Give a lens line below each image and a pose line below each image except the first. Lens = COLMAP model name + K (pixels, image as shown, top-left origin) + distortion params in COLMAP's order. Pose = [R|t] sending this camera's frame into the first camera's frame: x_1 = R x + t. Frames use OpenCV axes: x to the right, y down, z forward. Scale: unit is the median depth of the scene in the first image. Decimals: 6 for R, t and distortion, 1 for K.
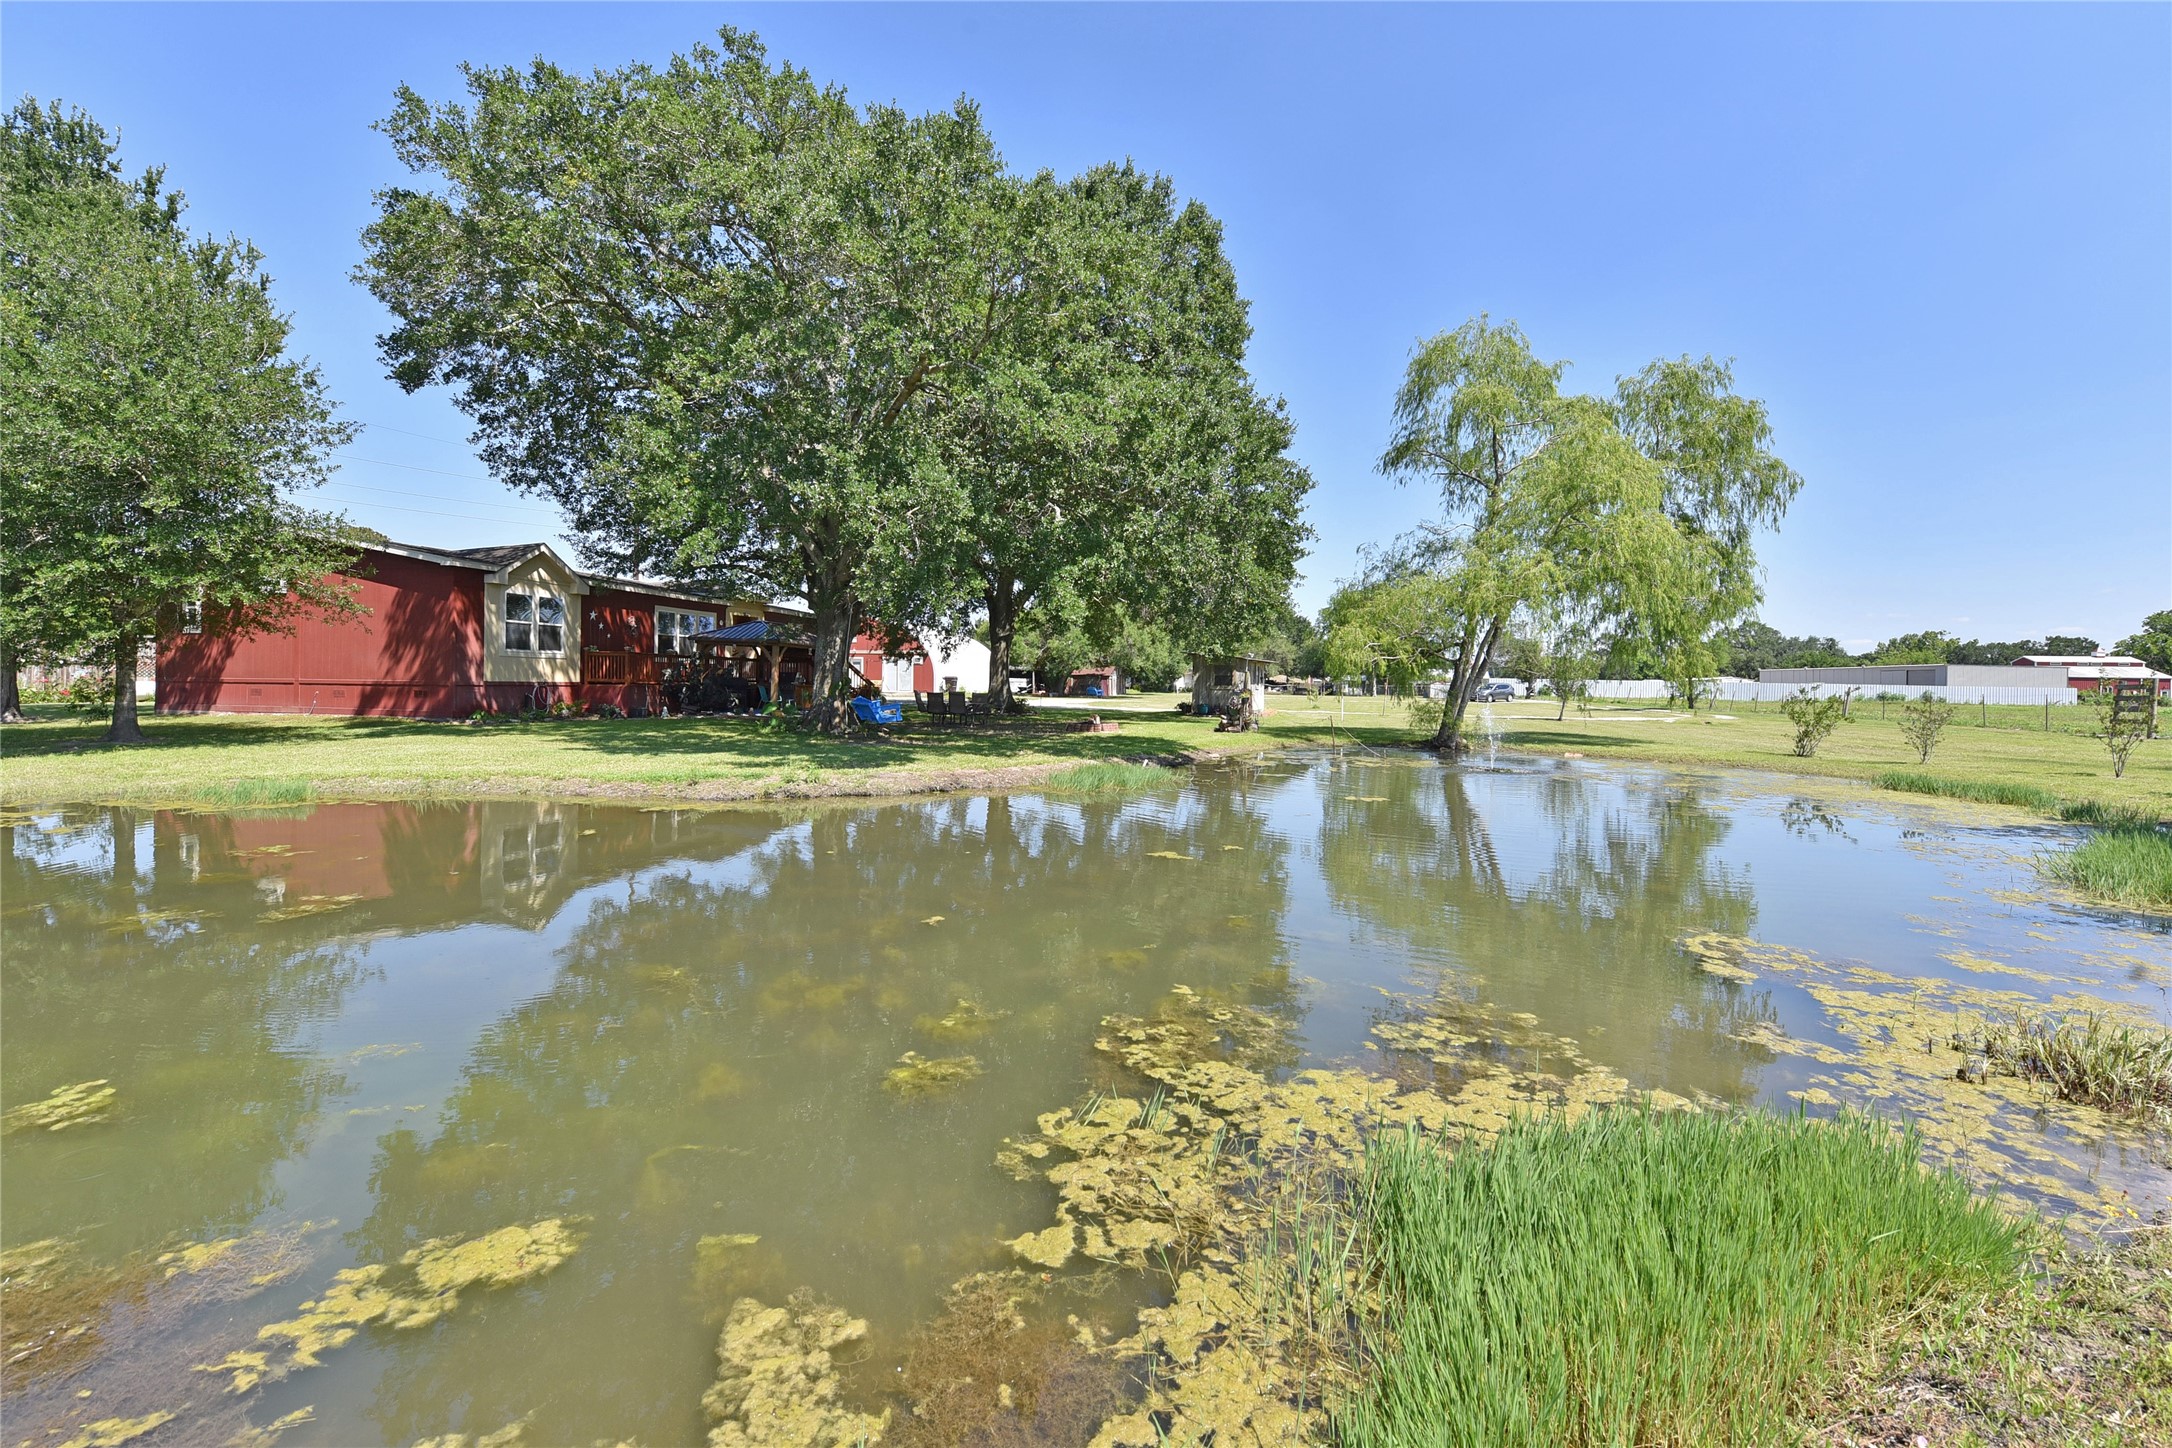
lens RADIAL K [[885.0, 0, 1084.9], [0, 885.0, 695.9], [0, 0, 1]] dist [-0.009166, -0.002452]
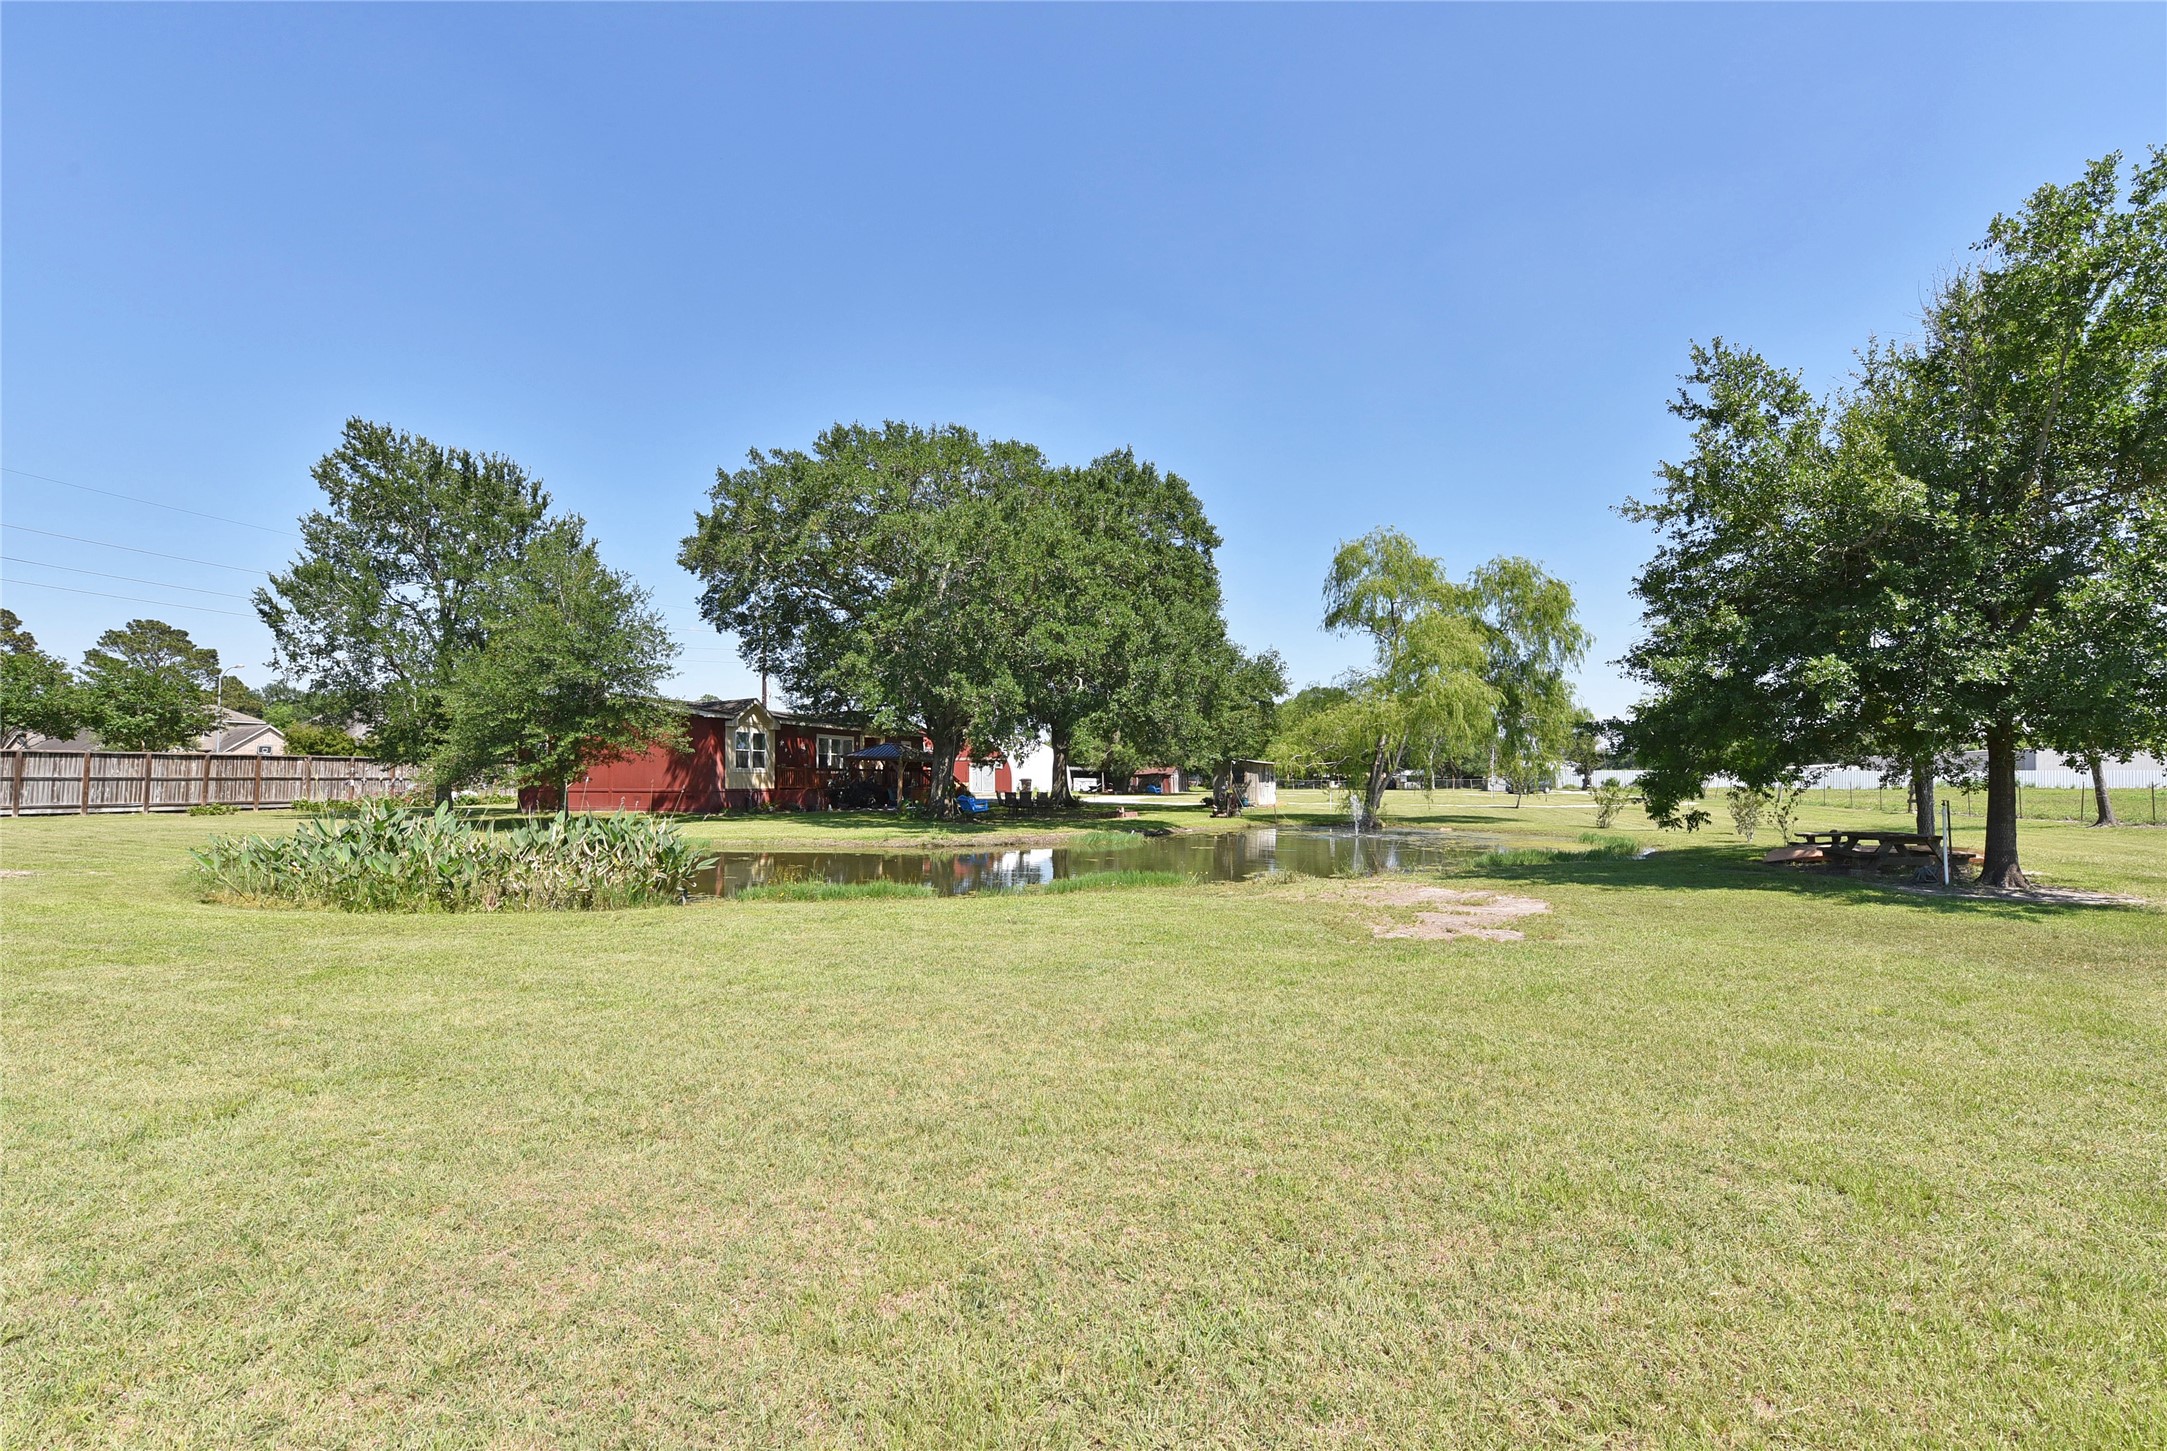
lens RADIAL K [[940.2, 0, 1079.2], [0, 940.2, 736.6], [0, 0, 1]] dist [-0.000075, 0.000417]
pose [[0.994659, -0.020305, -0.101201, 0.106375], [0.014094, 0.997994, -0.061717, 0.001390], [0.102251, 0.059961, 0.992950, -0.551022]]
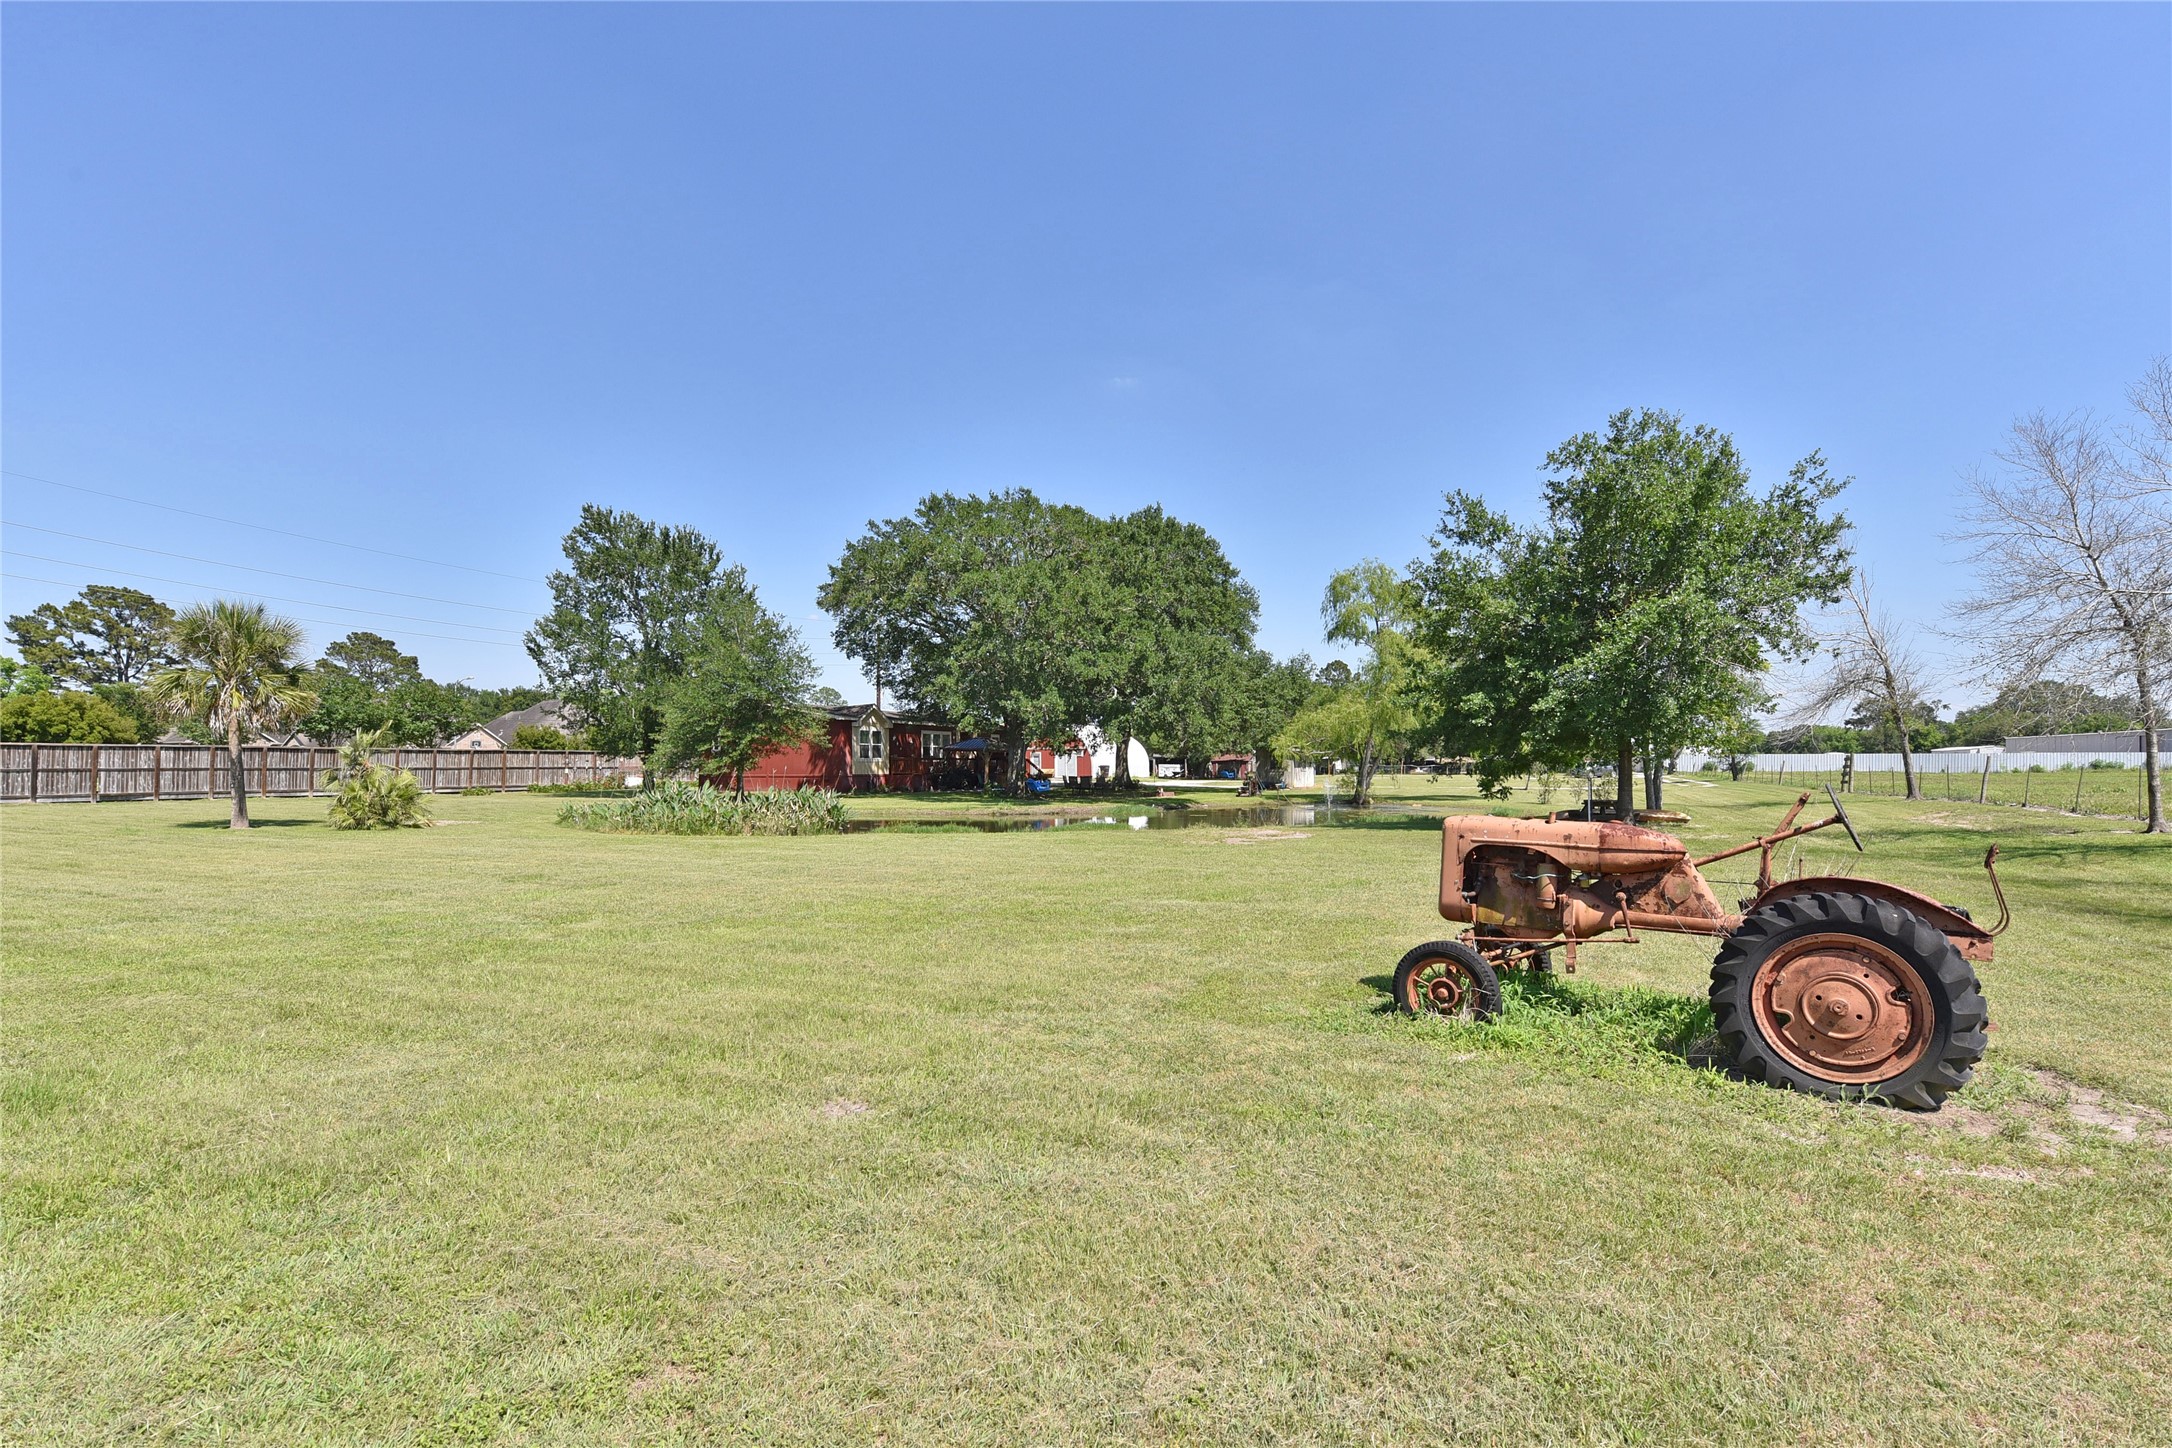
lens RADIAL K [[982.2, 0, 1092.1], [0, 982.2, 730.3], [0, 0, 1]] dist [0.006218, -0.000638]
pose [[0.978033, -0.027465, -0.206631, 0.303812], [0.016657, 0.998409, -0.053867, 0.011061], [0.207781, 0.049242, 0.976935, -1.013415]]
